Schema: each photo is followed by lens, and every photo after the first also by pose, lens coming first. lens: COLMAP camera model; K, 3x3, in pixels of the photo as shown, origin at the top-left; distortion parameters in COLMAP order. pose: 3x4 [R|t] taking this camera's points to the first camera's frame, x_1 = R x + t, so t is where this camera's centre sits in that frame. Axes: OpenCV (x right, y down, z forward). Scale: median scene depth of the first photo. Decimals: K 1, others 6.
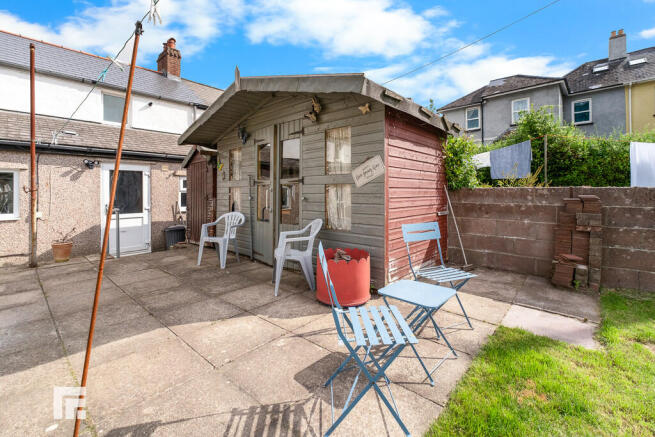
lens RADIAL K [[288.0, 0, 323.1], [0, 288.0, 189.6], [0, 0, 1]] dist [0.000048, -0.000498]
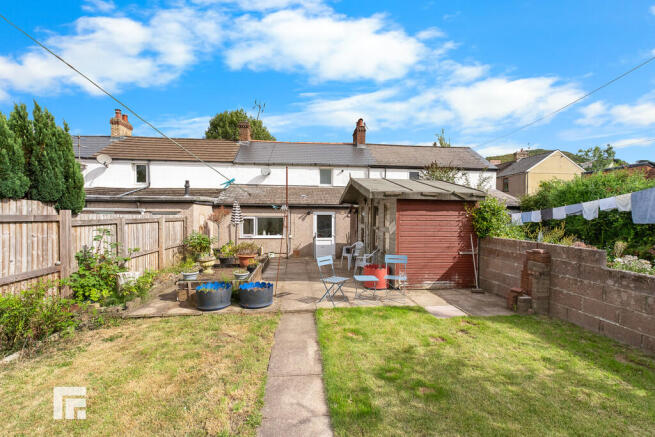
lens RADIAL K [[288.0, 0, 326.1], [0, 288.0, 217.4], [0, 0, 1]] dist [0.000048, -0.000498]
pose [[0.752913, 0.016337, -0.657917, 0.595742], [-0.005347, 0.999811, 0.018708, -0.090331], [0.658098, -0.010568, 0.752858, -0.429844]]
